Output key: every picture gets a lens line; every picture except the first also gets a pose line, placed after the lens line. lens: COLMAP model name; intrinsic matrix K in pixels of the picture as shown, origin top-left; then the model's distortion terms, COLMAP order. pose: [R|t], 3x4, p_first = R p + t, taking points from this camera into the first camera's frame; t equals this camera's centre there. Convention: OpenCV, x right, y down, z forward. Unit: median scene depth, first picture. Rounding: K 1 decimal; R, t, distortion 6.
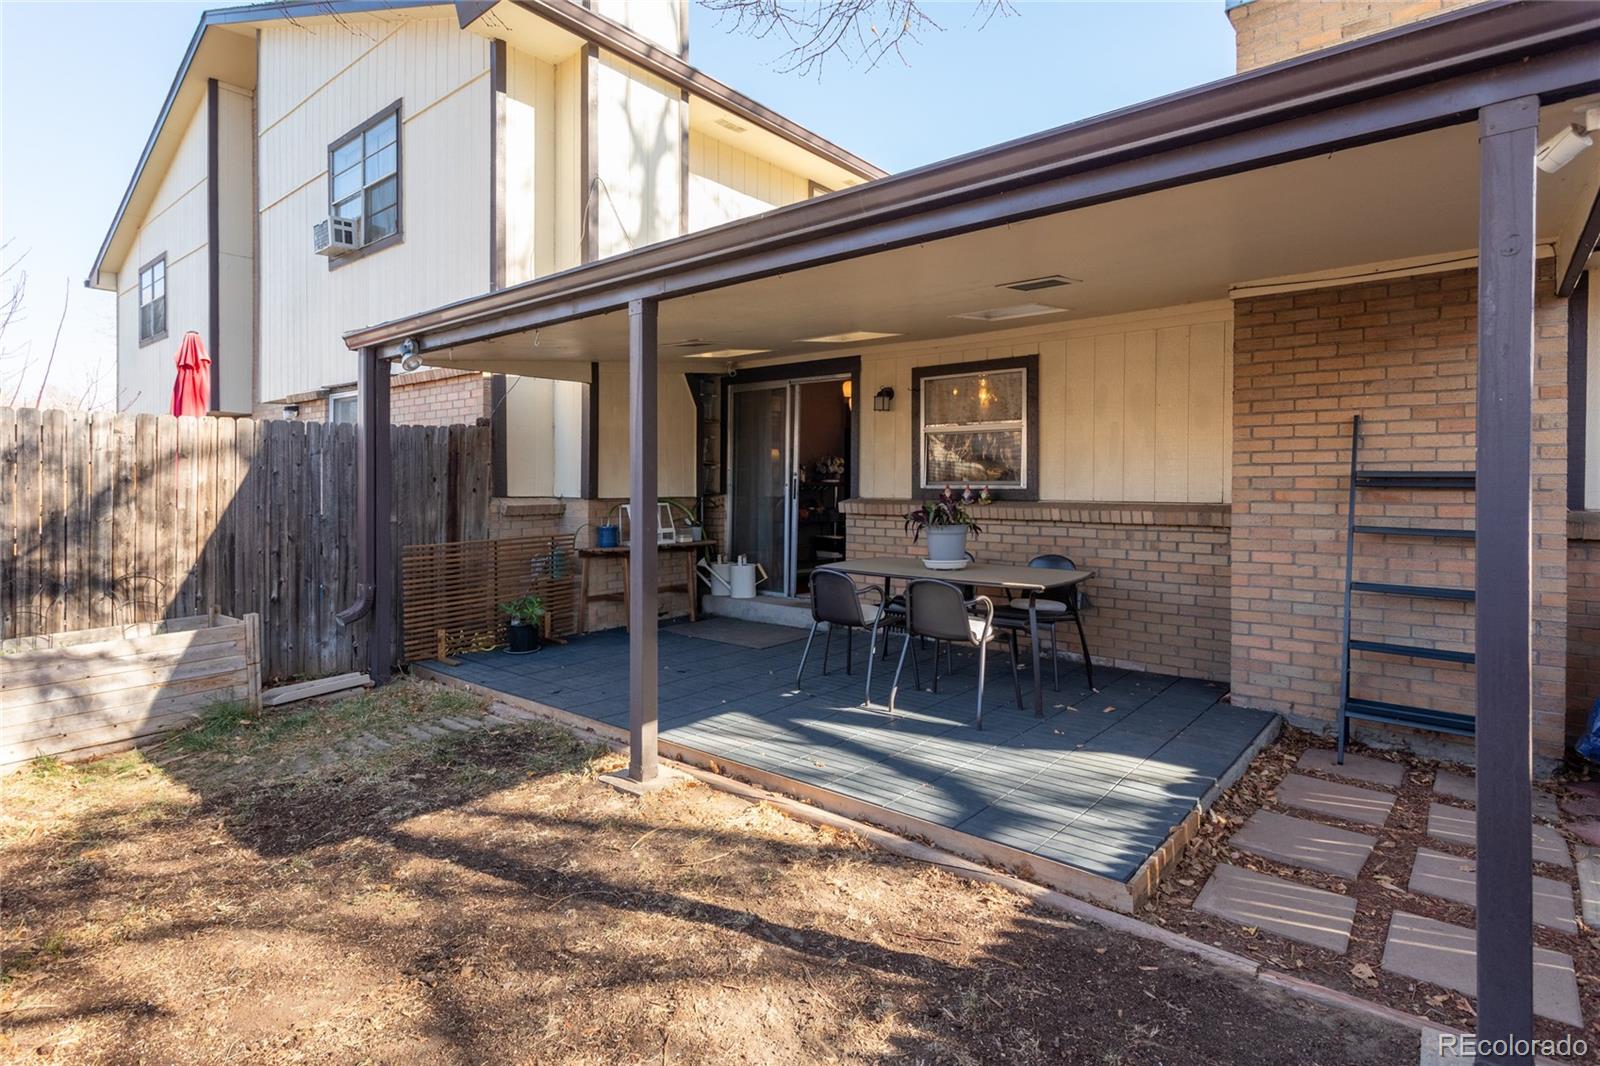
lens RADIAL K [[802.5, 0, 800.0], [0, 802.5, 533.0], [0, 0, 1]] dist [0.001080, 0.000701]
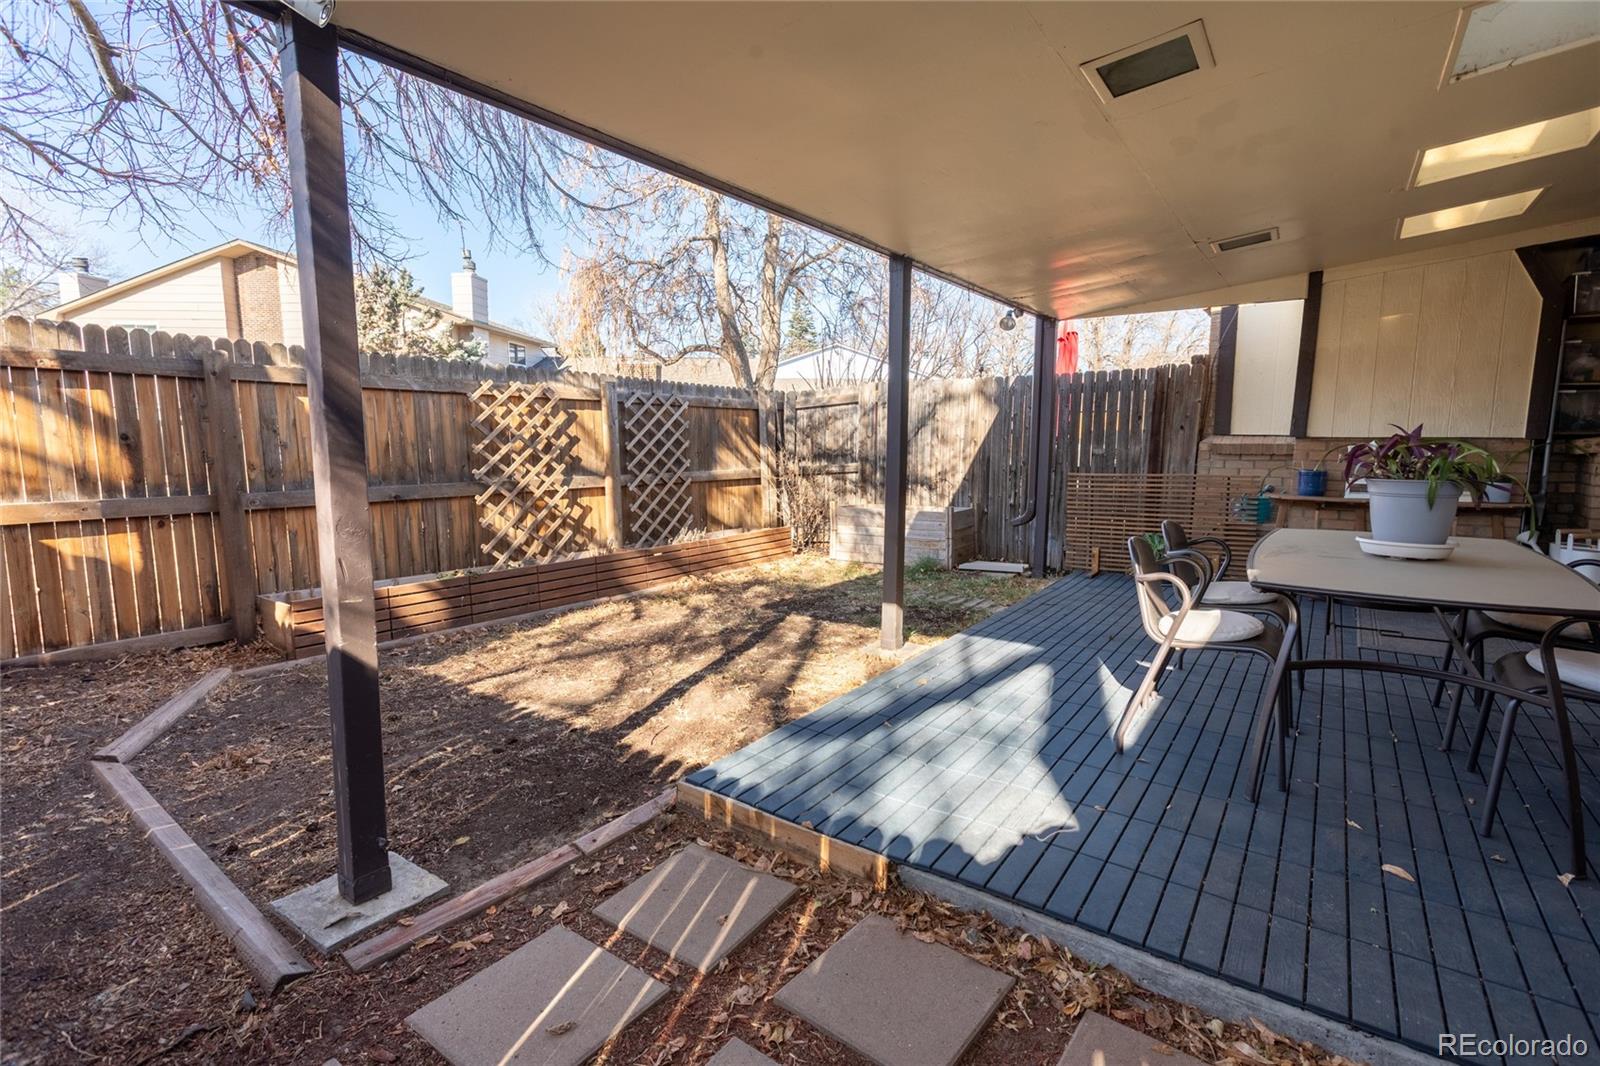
lens RADIAL K [[770.0, 0, 800.0], [0, 770.0, 533.0], [0, 0, 1]] dist [-0.000295, 0.000090]
pose [[0.088704, 0.124732, -0.988217, 0.887175], [-0.065231, 0.990726, 0.119193, -0.006883], [0.993920, 0.053889, 0.096017, 0.670540]]
